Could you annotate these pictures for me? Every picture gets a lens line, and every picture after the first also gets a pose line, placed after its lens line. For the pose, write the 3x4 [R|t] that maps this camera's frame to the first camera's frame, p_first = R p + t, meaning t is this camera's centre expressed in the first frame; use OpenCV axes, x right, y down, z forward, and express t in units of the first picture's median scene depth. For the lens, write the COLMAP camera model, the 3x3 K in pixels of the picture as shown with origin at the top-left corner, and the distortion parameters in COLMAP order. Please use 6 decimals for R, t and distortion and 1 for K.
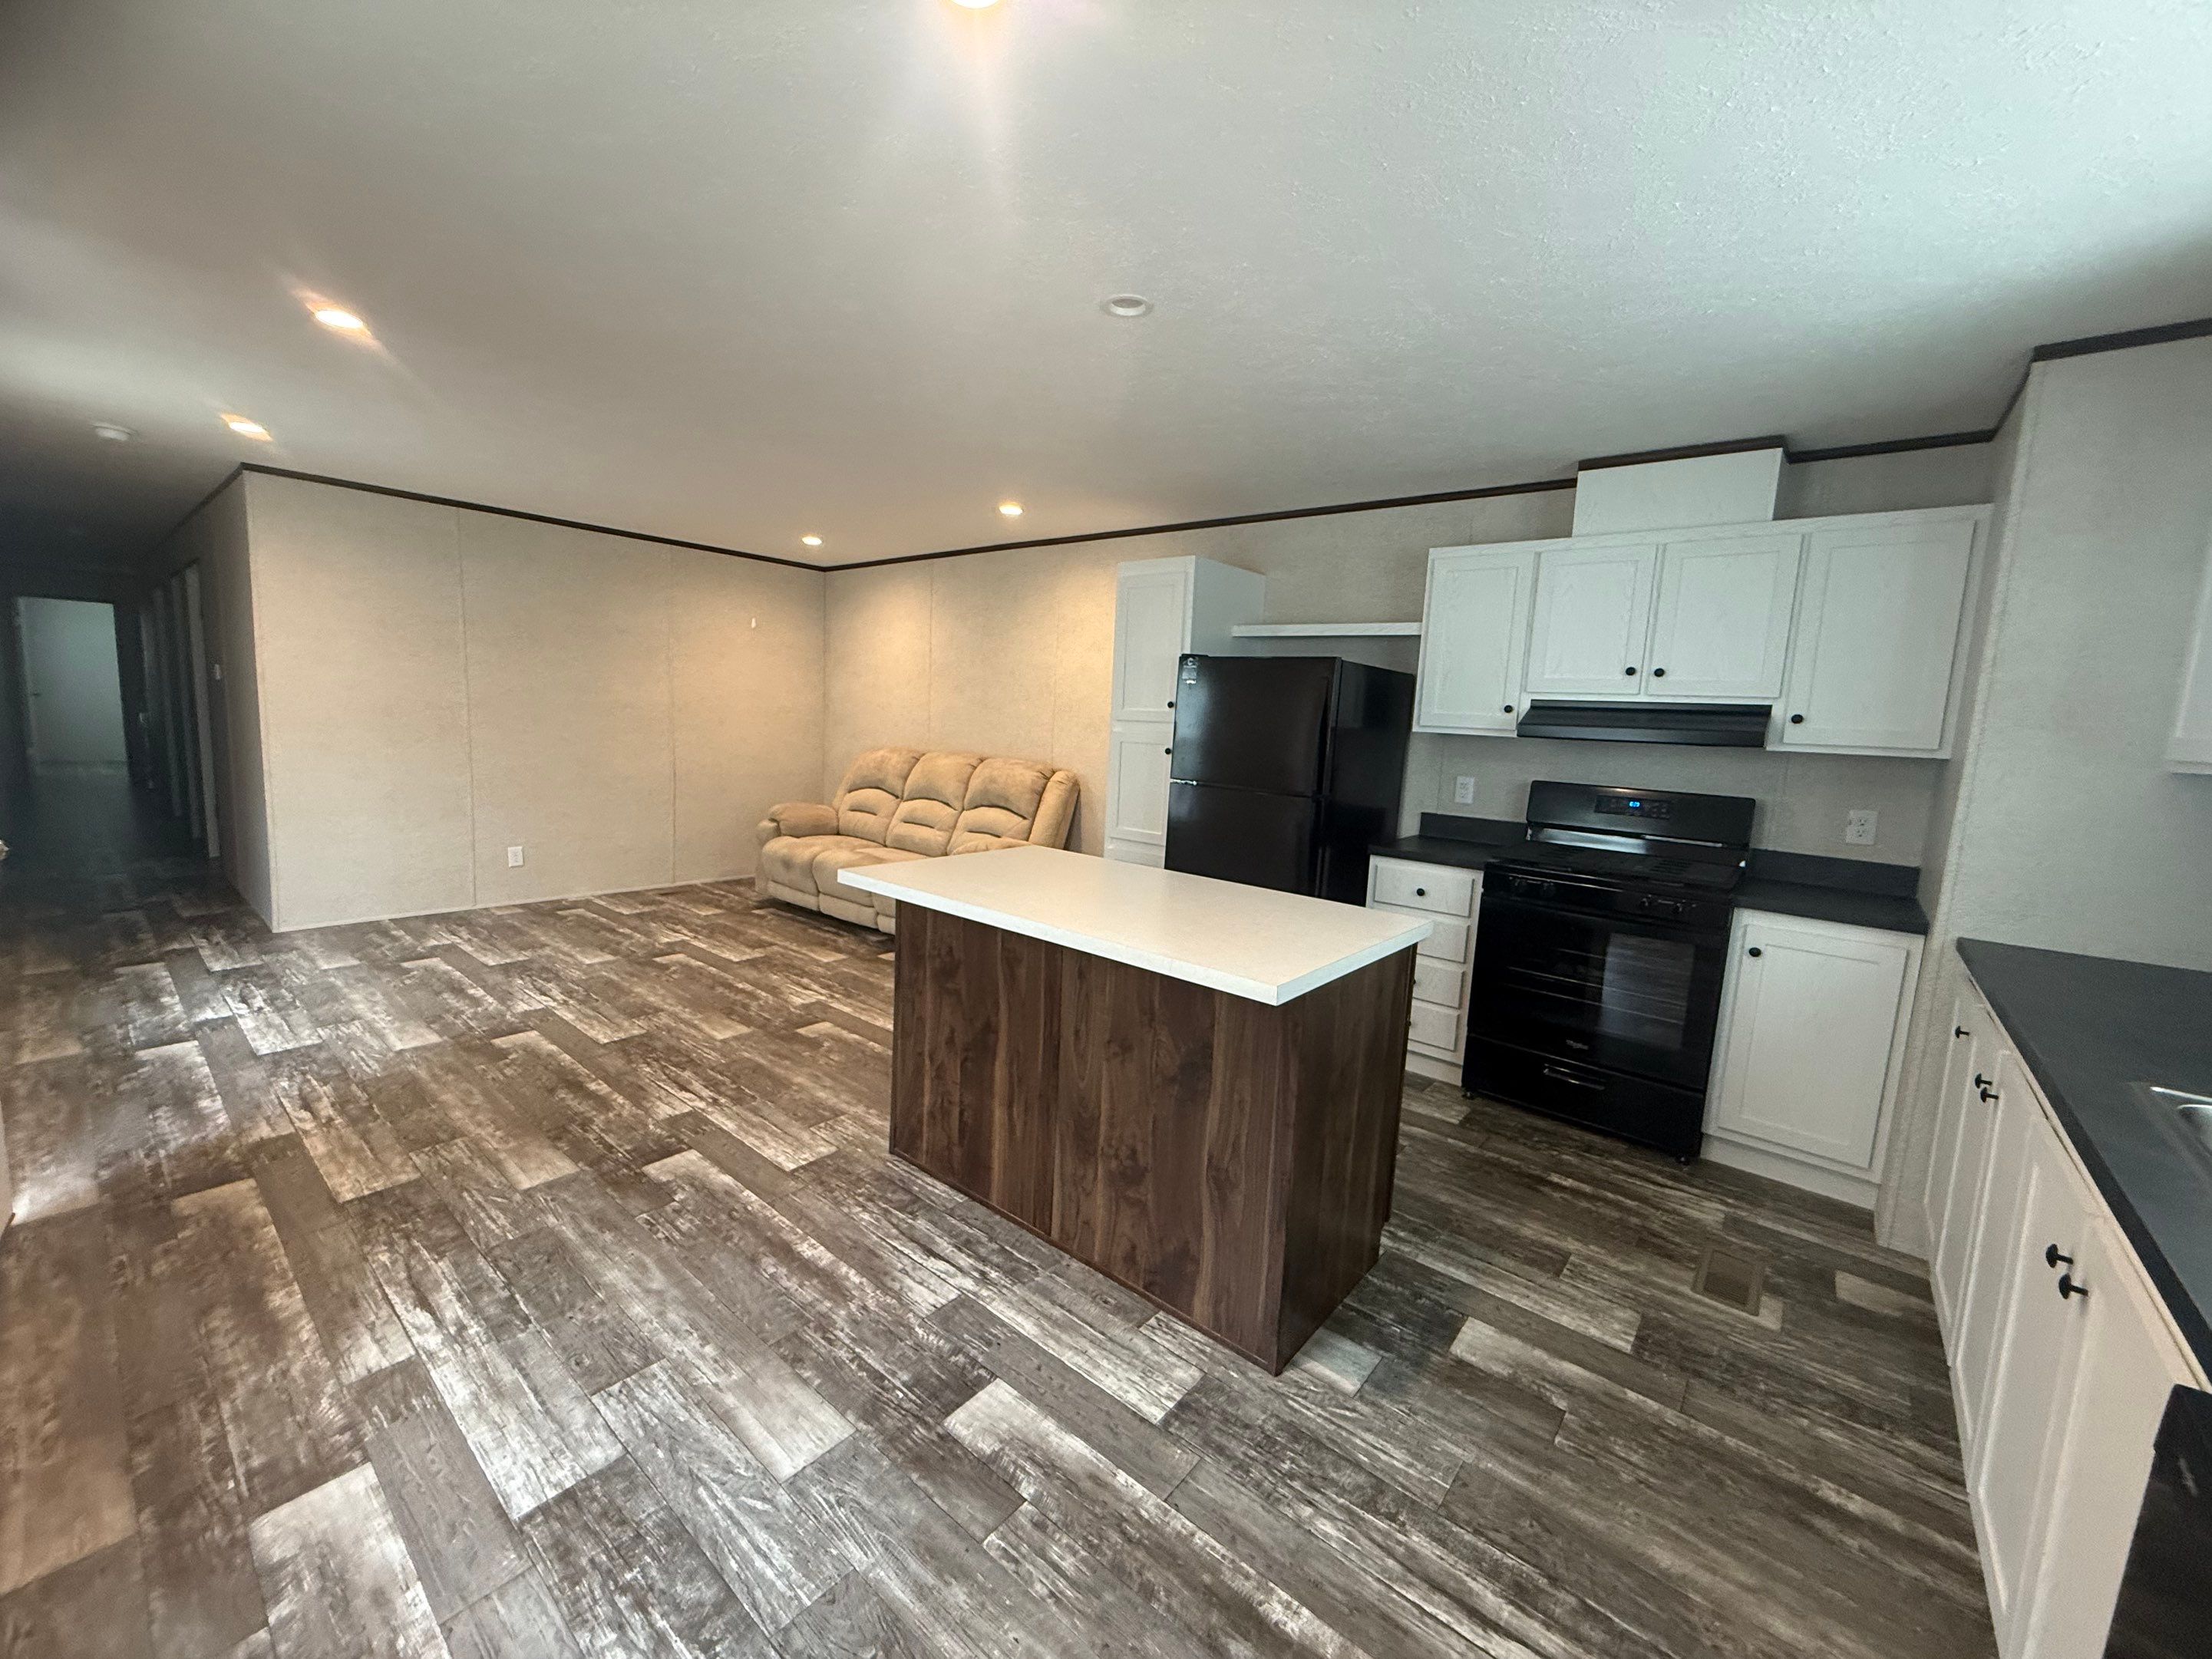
lens RADIAL K [[860.5, 0, 1097.7], [0, 860.5, 824.2], [0, 0, 1]] dist [-0.000488, 0.001039]
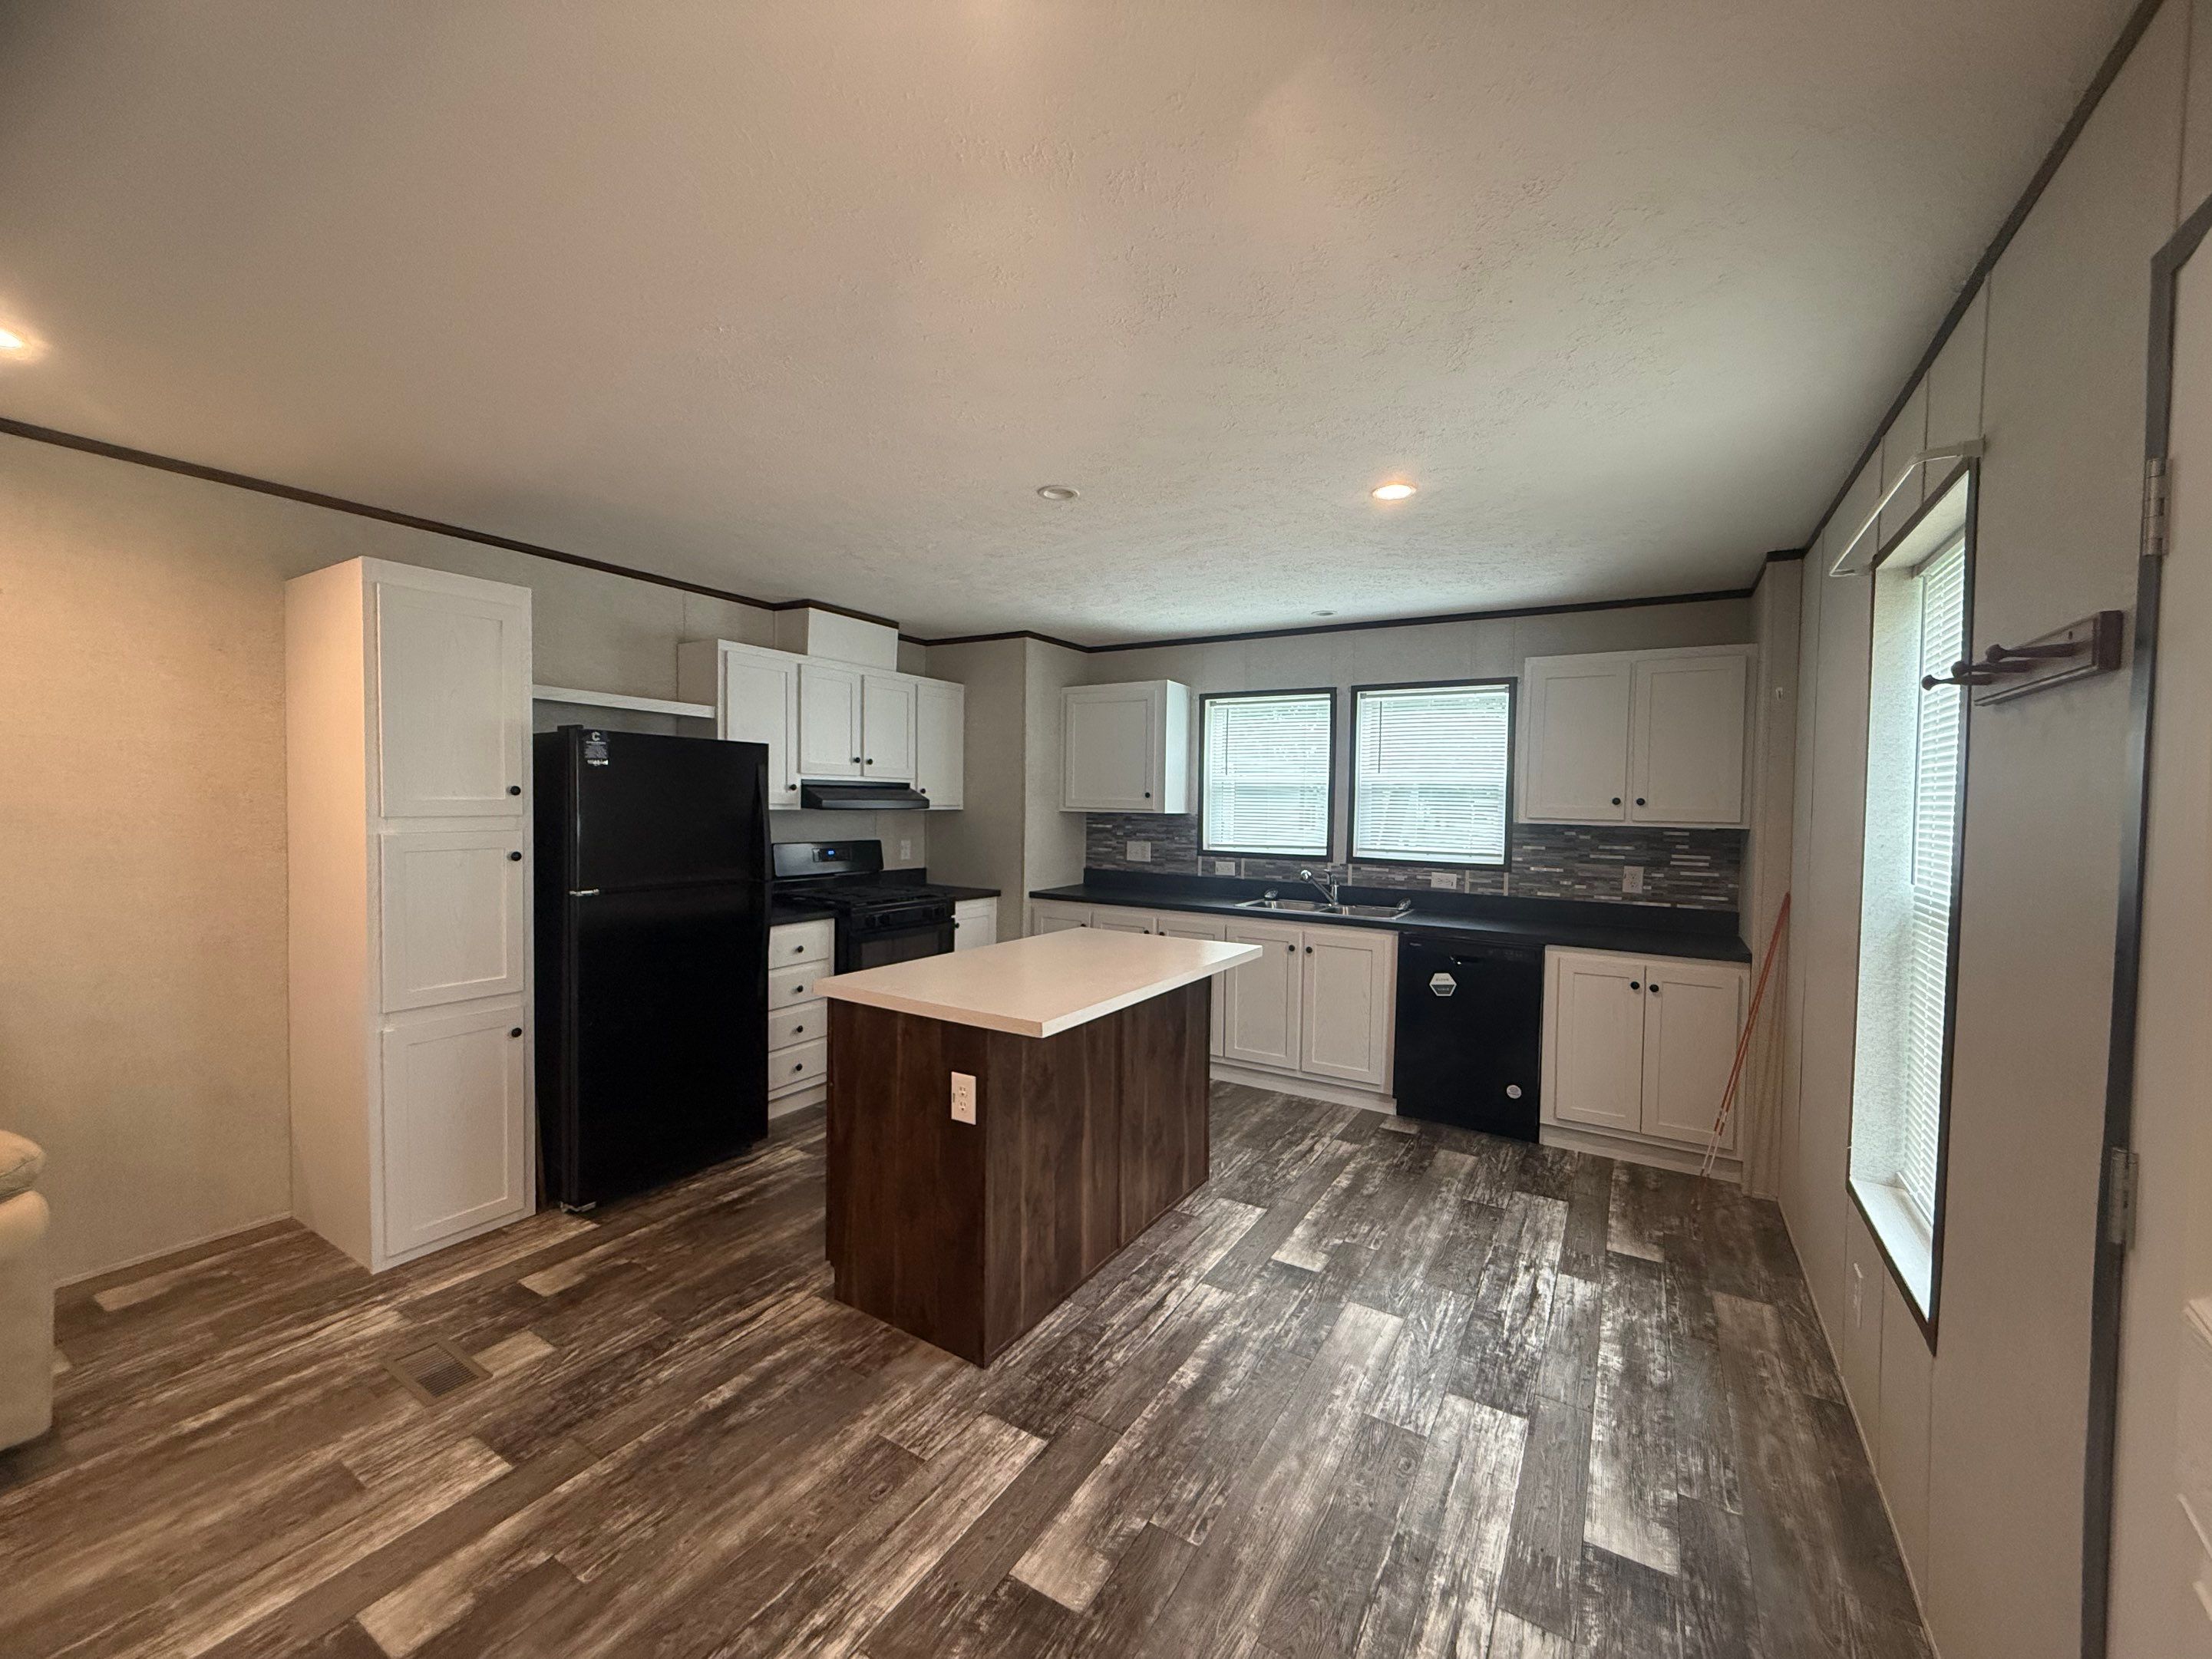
lens RADIAL K [[860.5, 0, 1090.6], [0, 860.5, 815.1], [0, 0, 1]] dist [-0.000488, 0.001039]
pose [[-0.119392, -0.065710, 0.990670, -1.497527], [0.103041, 0.991599, 0.078190, -0.276990], [-0.987486, 0.111415, -0.111618, 1.366528]]
